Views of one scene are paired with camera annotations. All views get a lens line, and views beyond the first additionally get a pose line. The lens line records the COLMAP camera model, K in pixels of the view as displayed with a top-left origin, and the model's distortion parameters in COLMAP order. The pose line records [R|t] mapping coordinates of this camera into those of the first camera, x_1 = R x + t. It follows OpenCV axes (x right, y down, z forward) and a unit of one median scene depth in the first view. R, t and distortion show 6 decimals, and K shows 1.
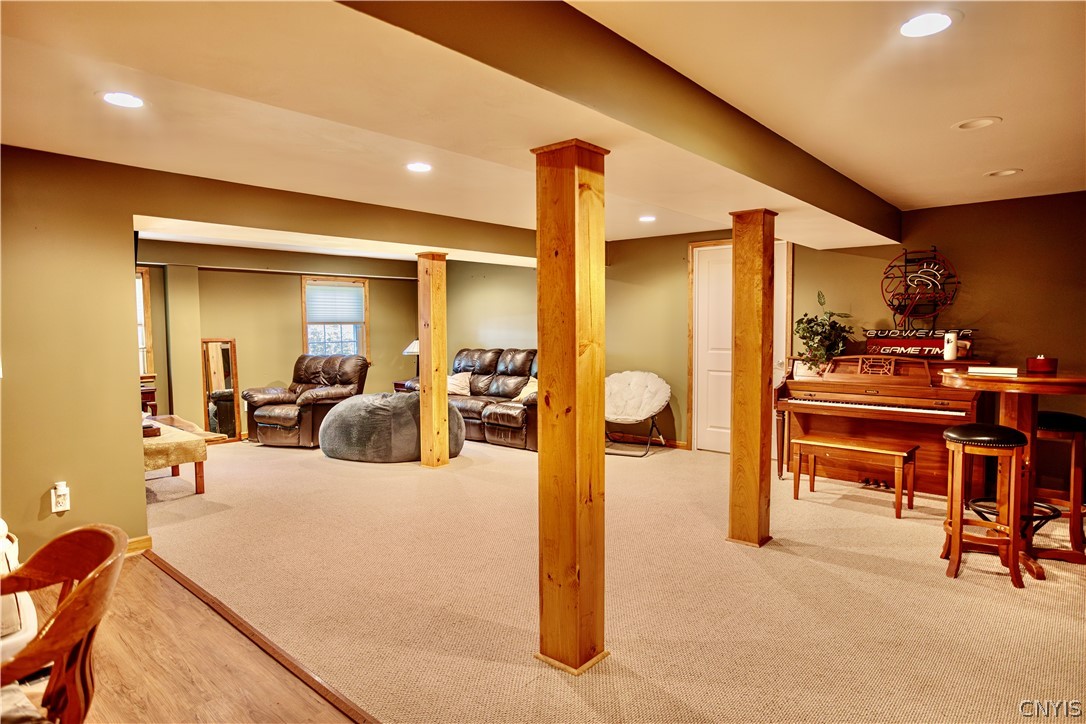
lens RADIAL K [[629.2, 0, 541.4], [0, 629.2, 362.3], [0, 0, 1]] dist [-0.004597, -0.000444]
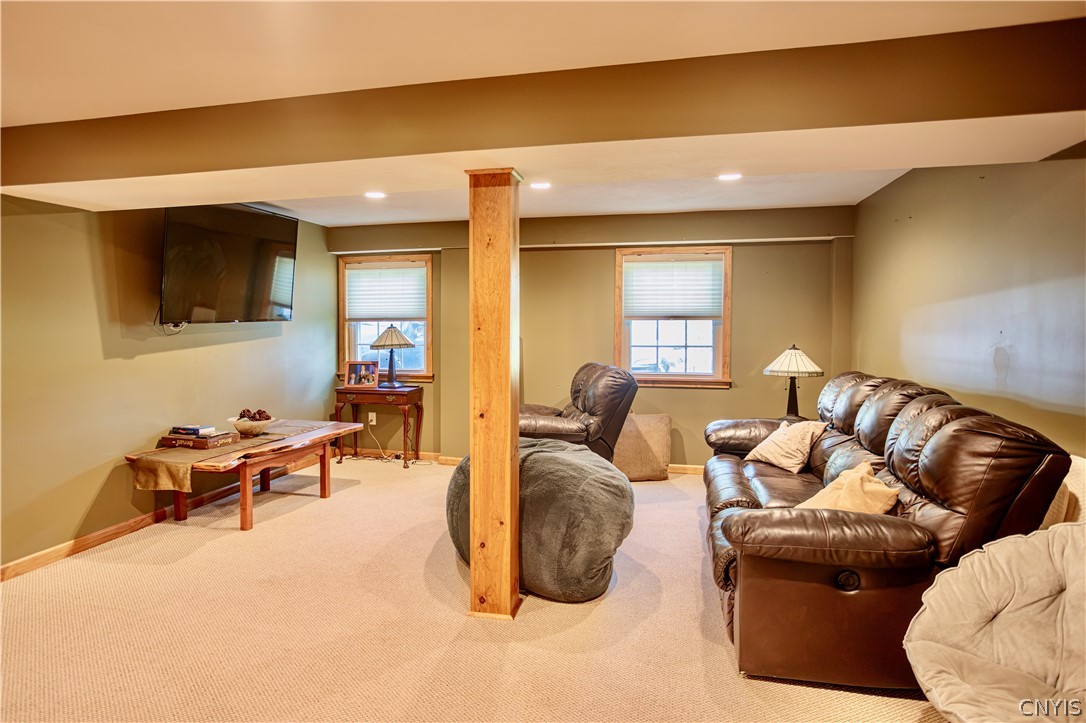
lens RADIAL K [[629.2, 0, 543.2], [0, 629.2, 361.5], [0, 0, 1]] dist [-0.004597, -0.000444]
pose [[0.450001, 0.066627, -0.890539, 0.207013], [-0.056874, 0.997327, 0.045877, -0.040202], [0.891215, 0.030004, 0.452588, 0.599384]]
